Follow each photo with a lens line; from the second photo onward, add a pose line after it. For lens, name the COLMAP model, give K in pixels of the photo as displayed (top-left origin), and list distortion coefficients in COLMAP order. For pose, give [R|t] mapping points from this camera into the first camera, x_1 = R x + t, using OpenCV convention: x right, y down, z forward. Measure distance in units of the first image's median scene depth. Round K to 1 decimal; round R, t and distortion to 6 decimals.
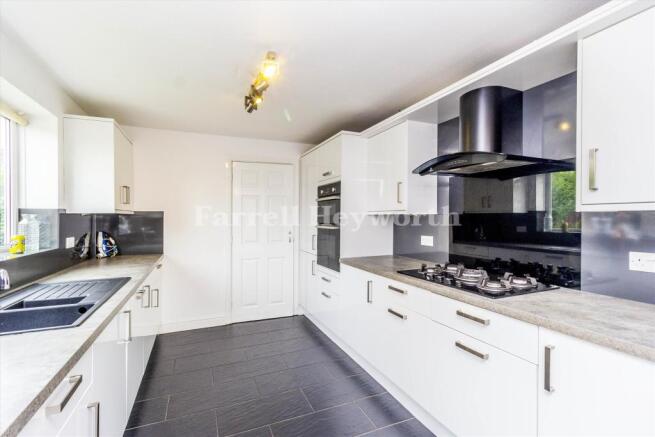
lens RADIAL K [[303.2, 0, 324.3], [0, 303.2, 219.0], [0, 0, 1]] dist [0.003178, 0.000260]
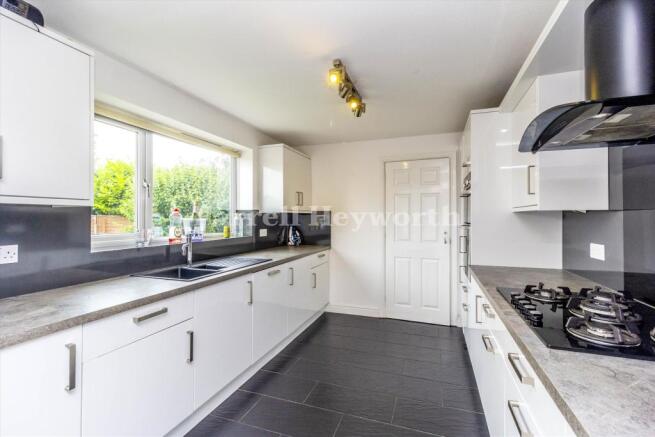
lens RADIAL K [[303.2, 0, 331.0], [0, 303.2, 215.9], [0, 0, 1]] dist [0.003178, 0.000260]
pose [[0.726029, -0.001107, -0.687663, 0.326067], [-0.006486, 0.999943, -0.008457, 0.005136], [0.687633, 0.010601, 0.725981, 0.132059]]
